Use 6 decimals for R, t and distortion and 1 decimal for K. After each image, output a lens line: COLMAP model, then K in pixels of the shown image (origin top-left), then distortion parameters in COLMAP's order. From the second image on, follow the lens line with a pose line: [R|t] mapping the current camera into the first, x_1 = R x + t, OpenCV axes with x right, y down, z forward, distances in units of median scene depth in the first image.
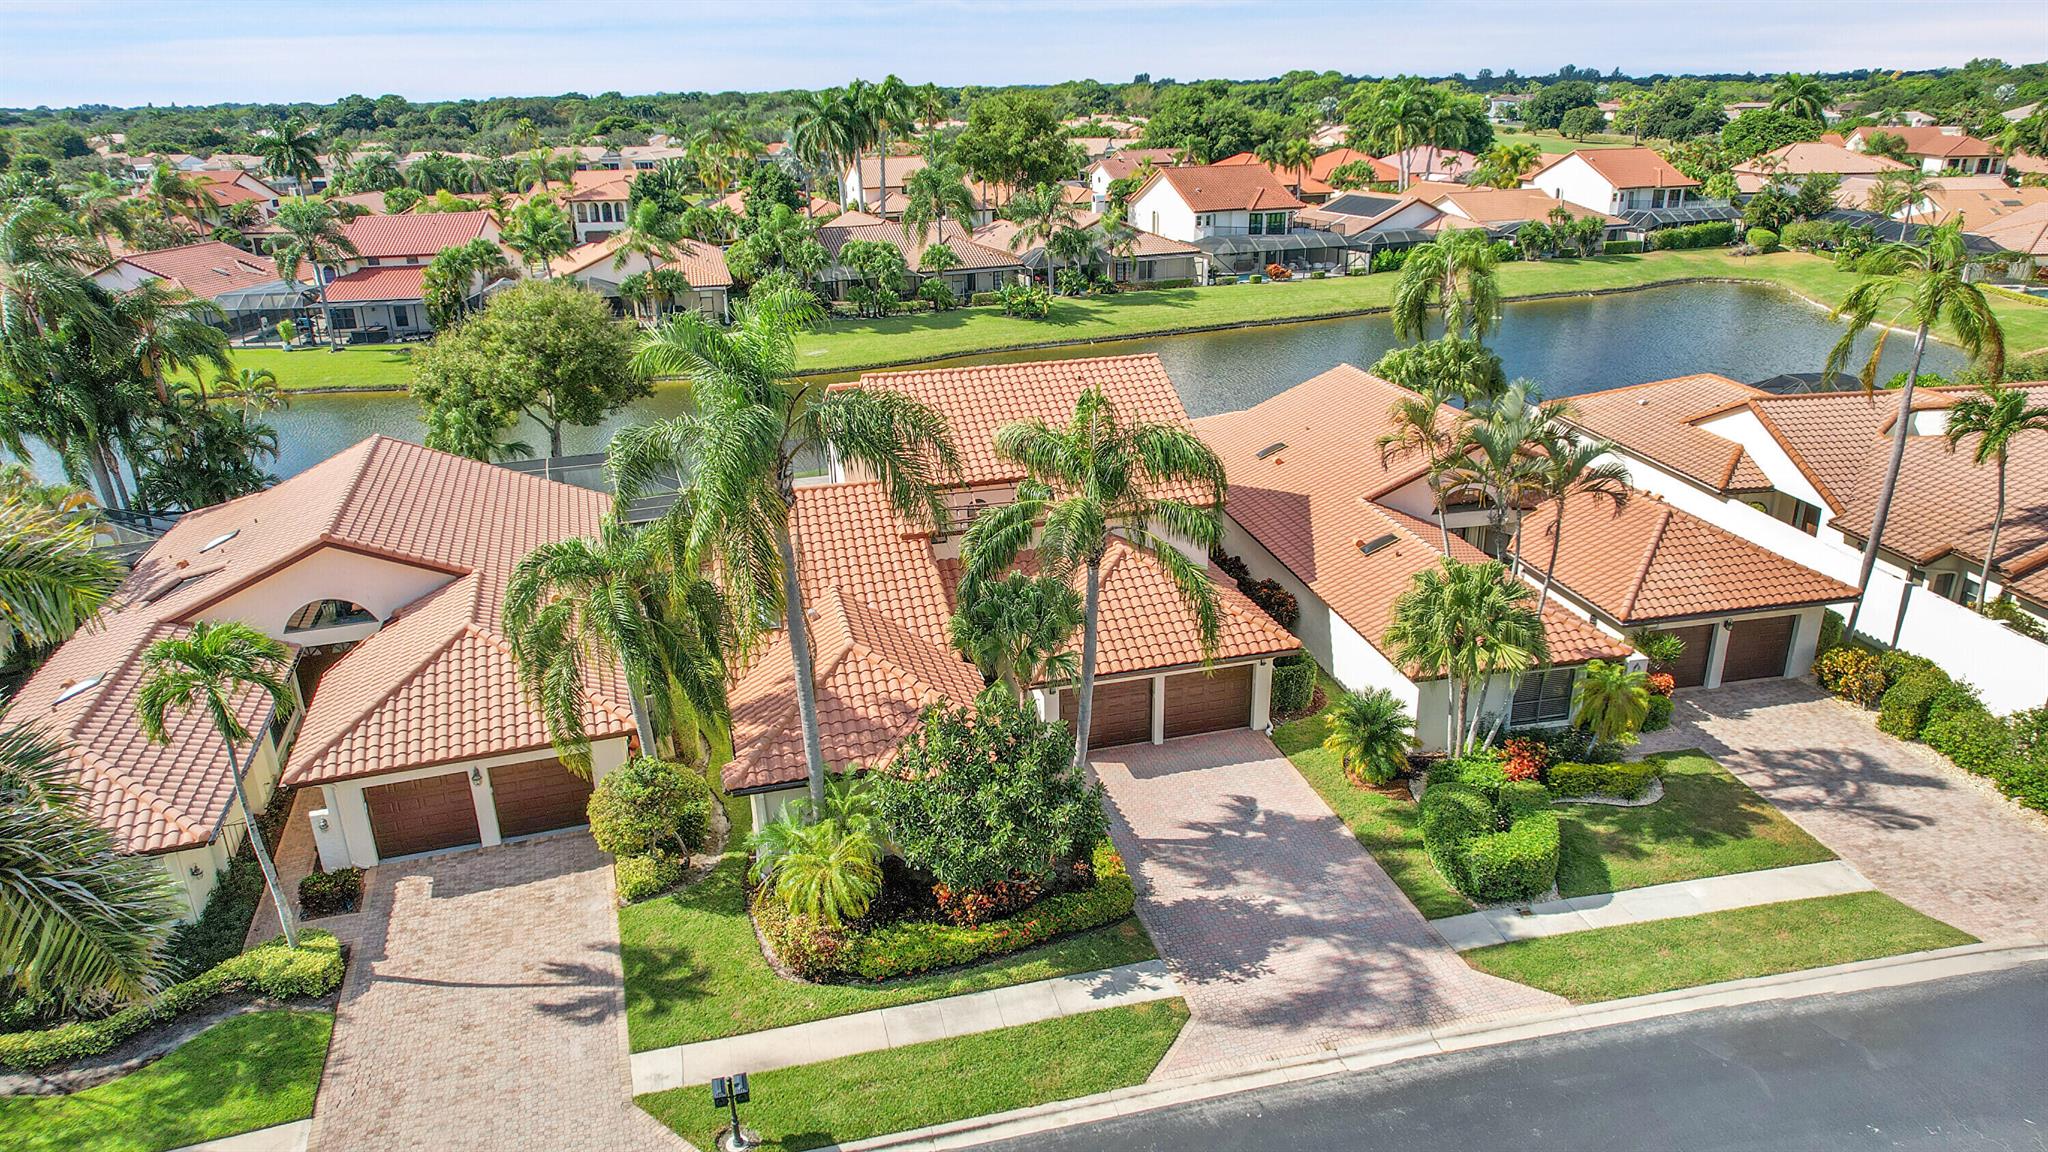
lens RADIAL K [[1293.2, 0, 1024.0], [0, 1293.2, 576.0], [0, 0, 1]] dist [-0.046896, 0.042603]
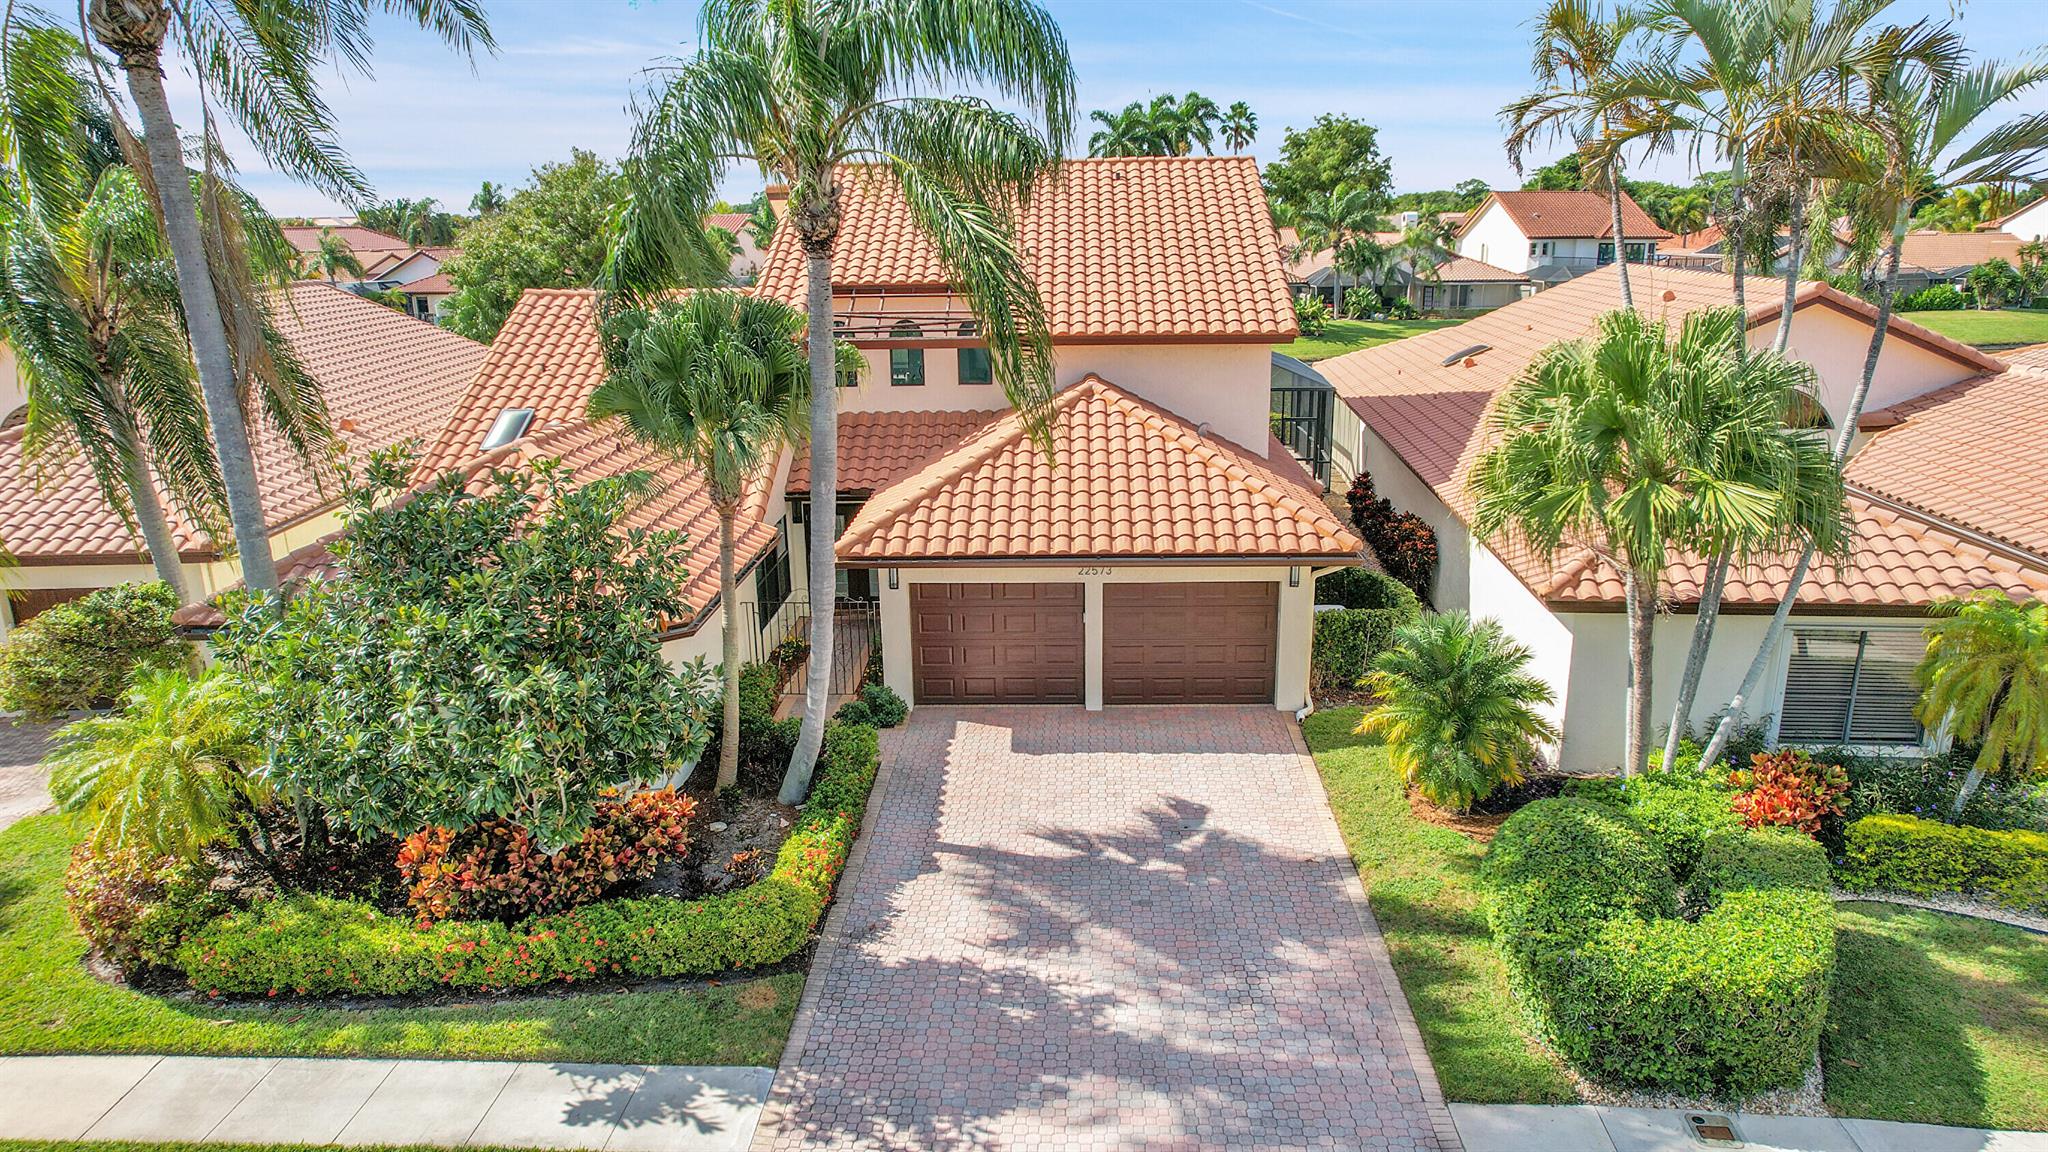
lens RADIAL K [[1293.2, 0, 1024.0], [0, 1293.2, 576.0], [0, 0, 1]] dist [-0.046896, 0.042603]
pose [[0.958610, 0.083375, -0.272240, 0.252992], [-0.106166, 0.991877, -0.070064, 0.130305], [0.264187, 0.096066, 0.959675, 0.500045]]
